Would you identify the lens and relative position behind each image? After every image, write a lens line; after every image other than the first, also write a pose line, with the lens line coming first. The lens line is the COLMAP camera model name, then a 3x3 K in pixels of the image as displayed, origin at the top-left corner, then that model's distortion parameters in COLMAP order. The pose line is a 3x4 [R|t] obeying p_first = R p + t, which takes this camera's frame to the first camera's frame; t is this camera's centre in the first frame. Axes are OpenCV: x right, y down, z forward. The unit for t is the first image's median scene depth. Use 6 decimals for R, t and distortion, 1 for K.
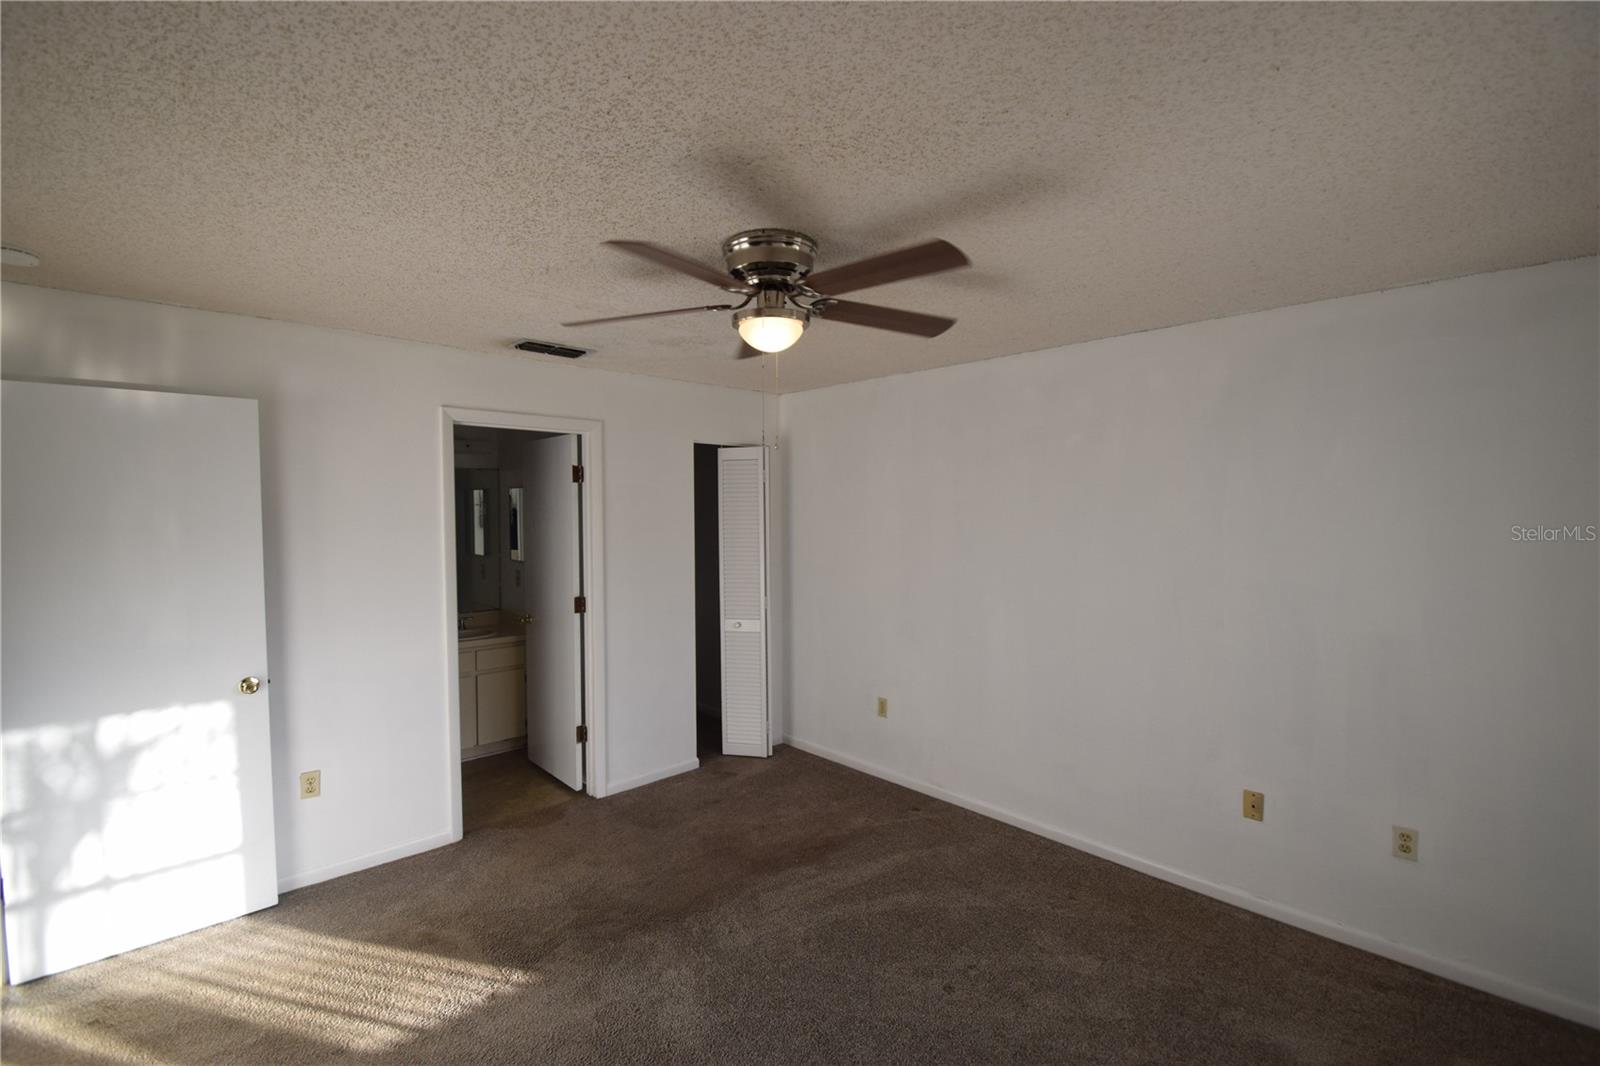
lens RADIAL K [[709.3, 0, 808.2], [0, 709.3, 538.7], [0, 0, 1]] dist [0.001225, -0.009096]
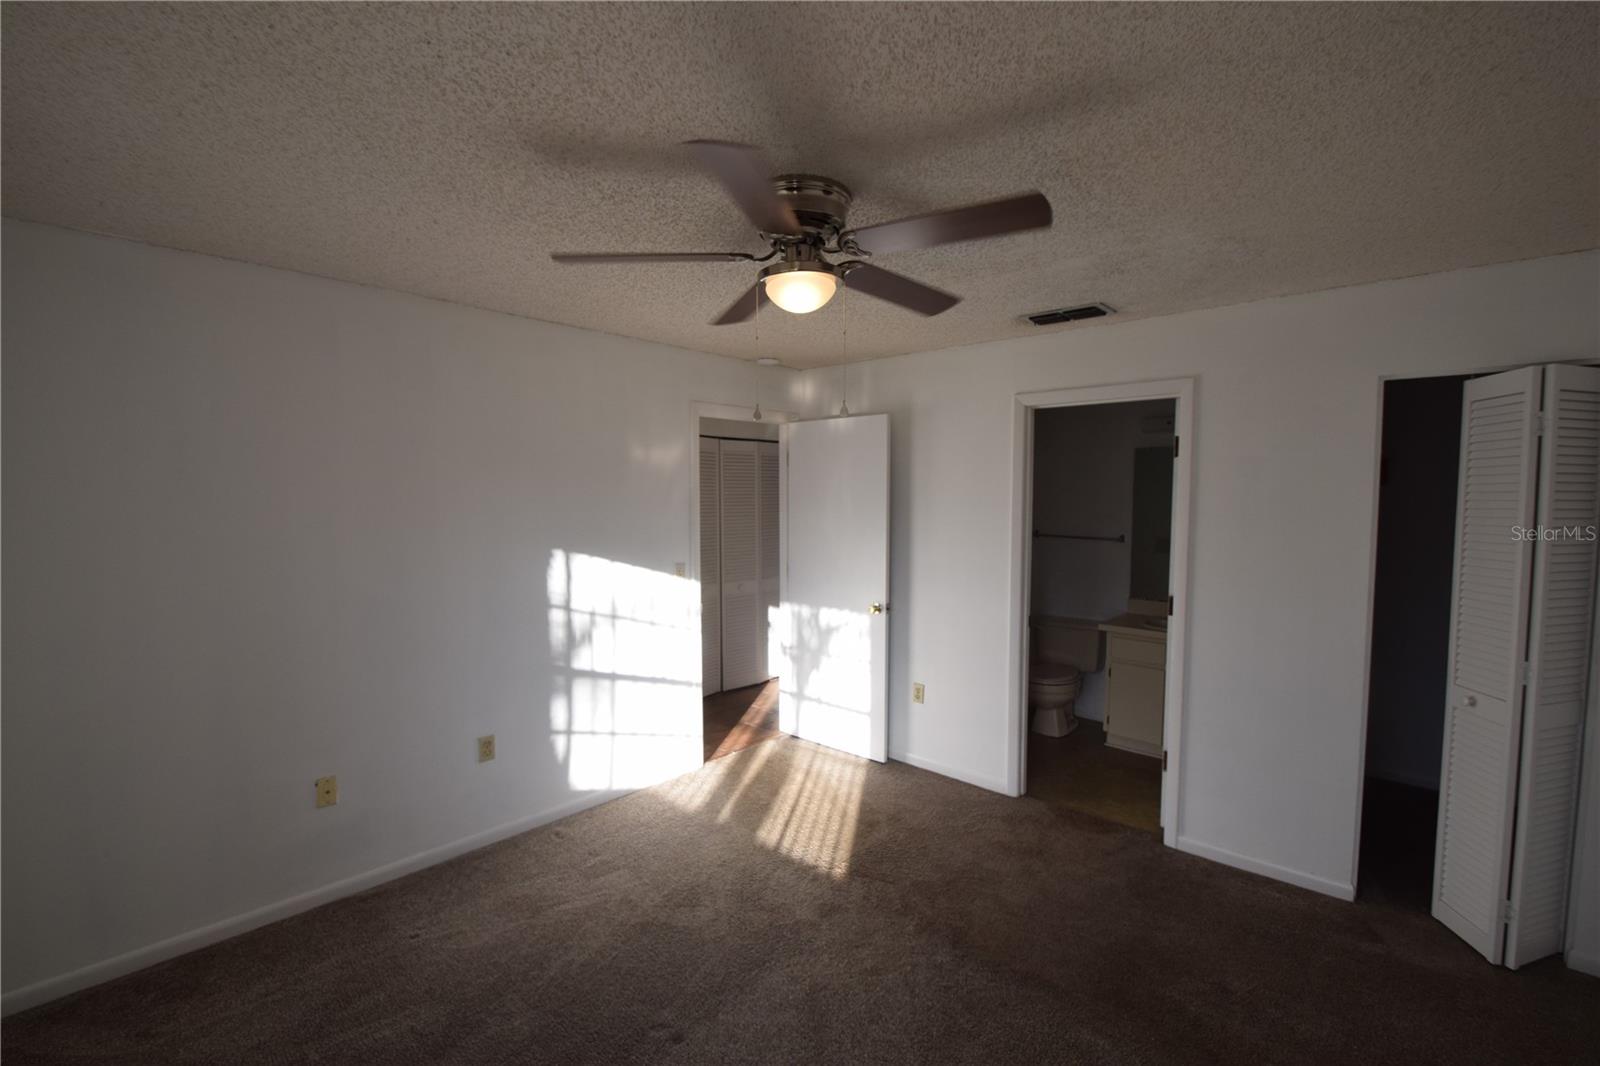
lens RADIAL K [[709.3, 0, 808.2], [0, 709.3, 538.7], [0, 0, 1]] dist [0.001225, -0.009096]
pose [[0.062889, 0.053174, -0.996603, 0.709235], [-0.054801, 0.997257, 0.049751, -0.003097], [0.996515, 0.051486, 0.065630, 0.784227]]
